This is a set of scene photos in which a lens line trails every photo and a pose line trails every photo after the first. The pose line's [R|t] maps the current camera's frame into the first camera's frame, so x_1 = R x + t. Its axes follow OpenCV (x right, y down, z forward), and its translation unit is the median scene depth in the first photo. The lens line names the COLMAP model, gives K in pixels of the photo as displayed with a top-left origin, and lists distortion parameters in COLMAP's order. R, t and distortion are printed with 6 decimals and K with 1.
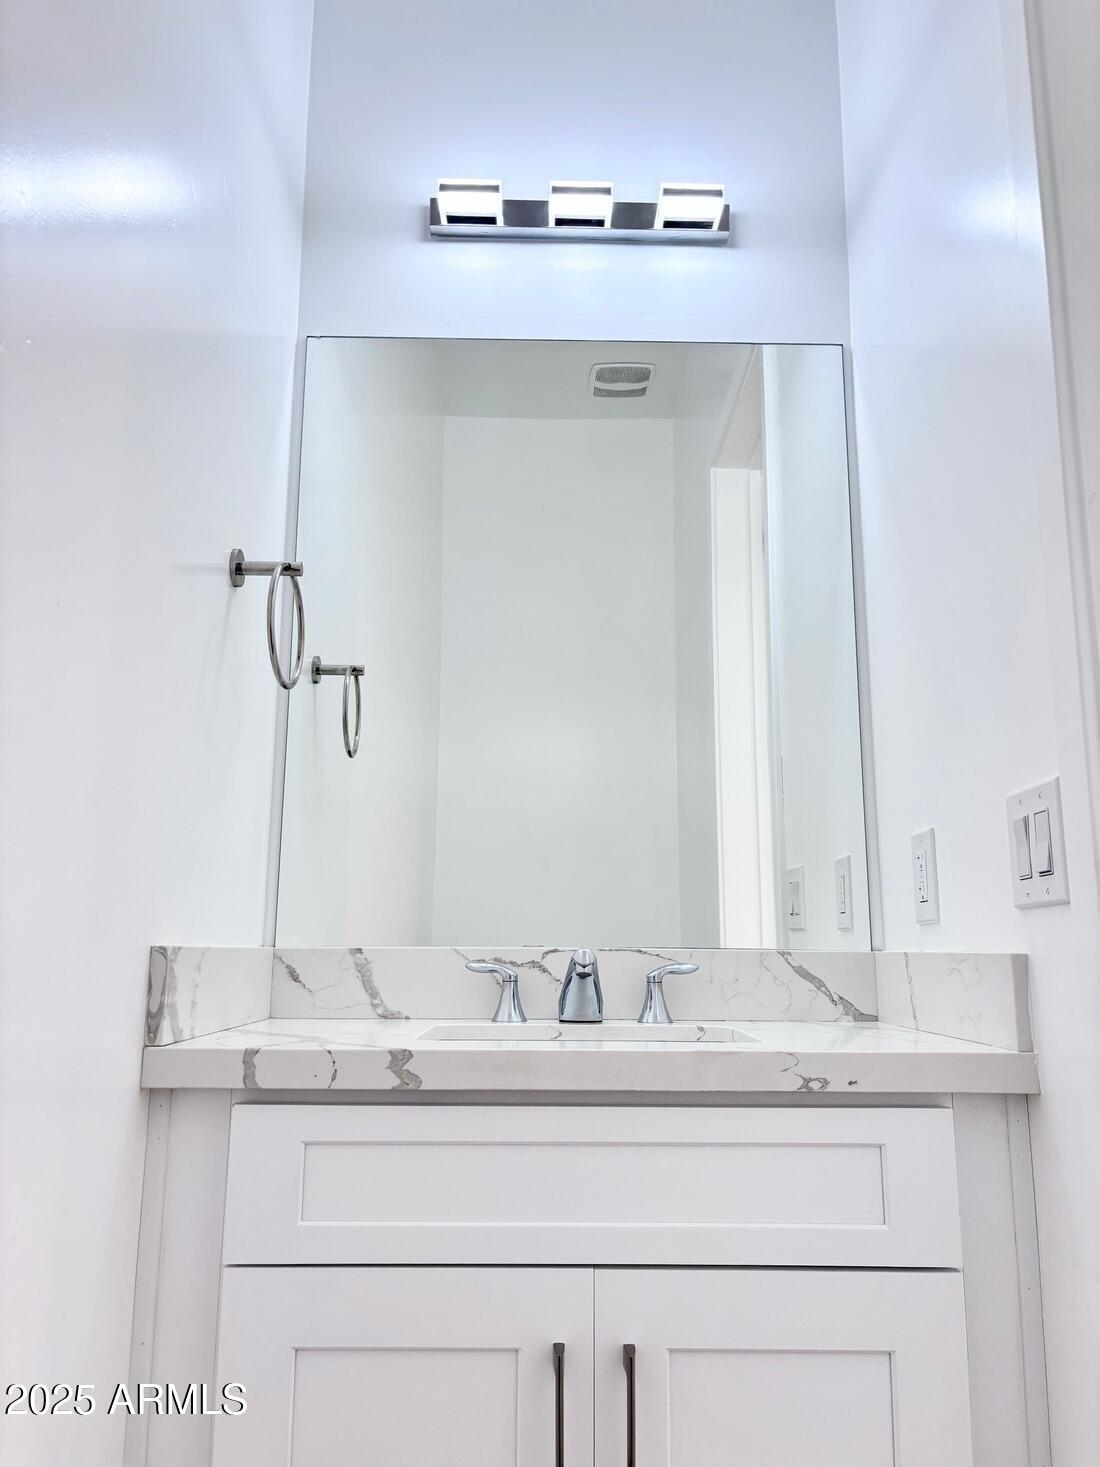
lens RADIAL K [[1118.5, 0, 549.6], [0, 1118.5, 724.0], [0, 0, 1]] dist [0.067198, -0.068089]
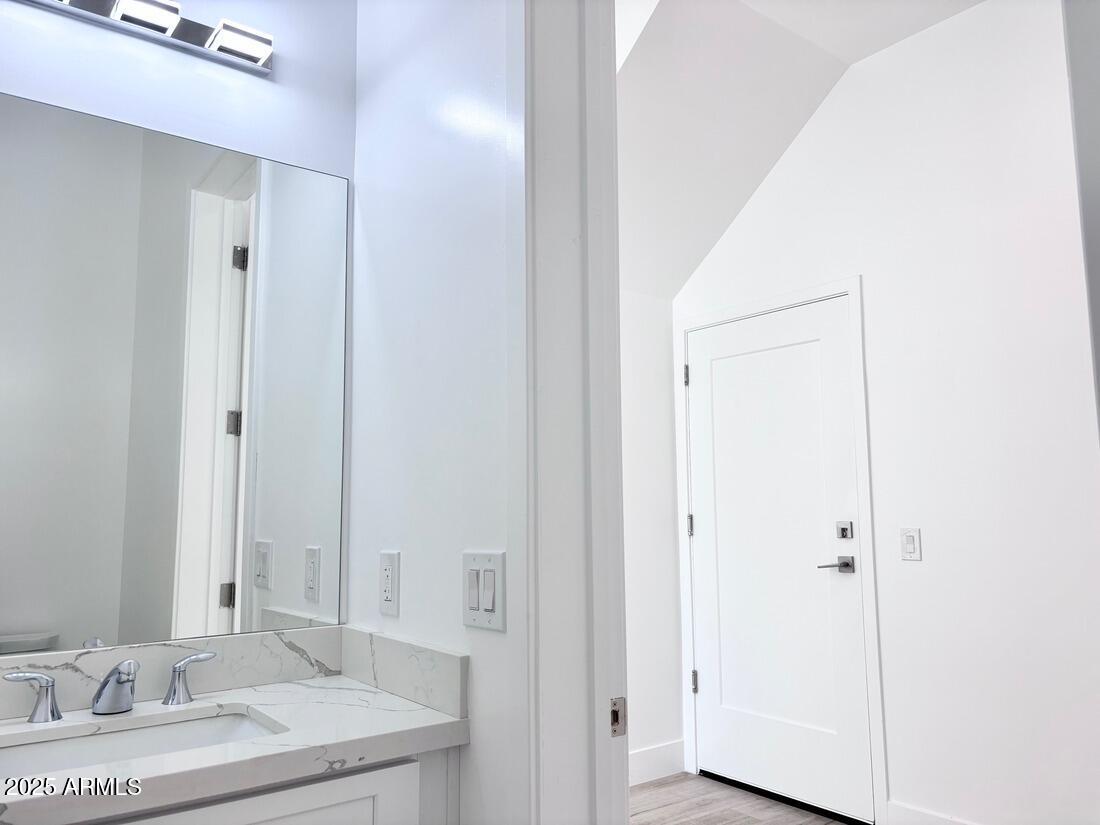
lens RADIAL K [[838.7, 0, 553.5], [0, 838.7, 412.5], [0, 0, 1]] dist [0.067198, -0.068089]
pose [[0.806276, 0.057913, 0.588698, -0.146729], [-0.104063, 0.993562, 0.044782, -0.146660], [-0.582314, -0.097368, 0.807112, 0.001430]]
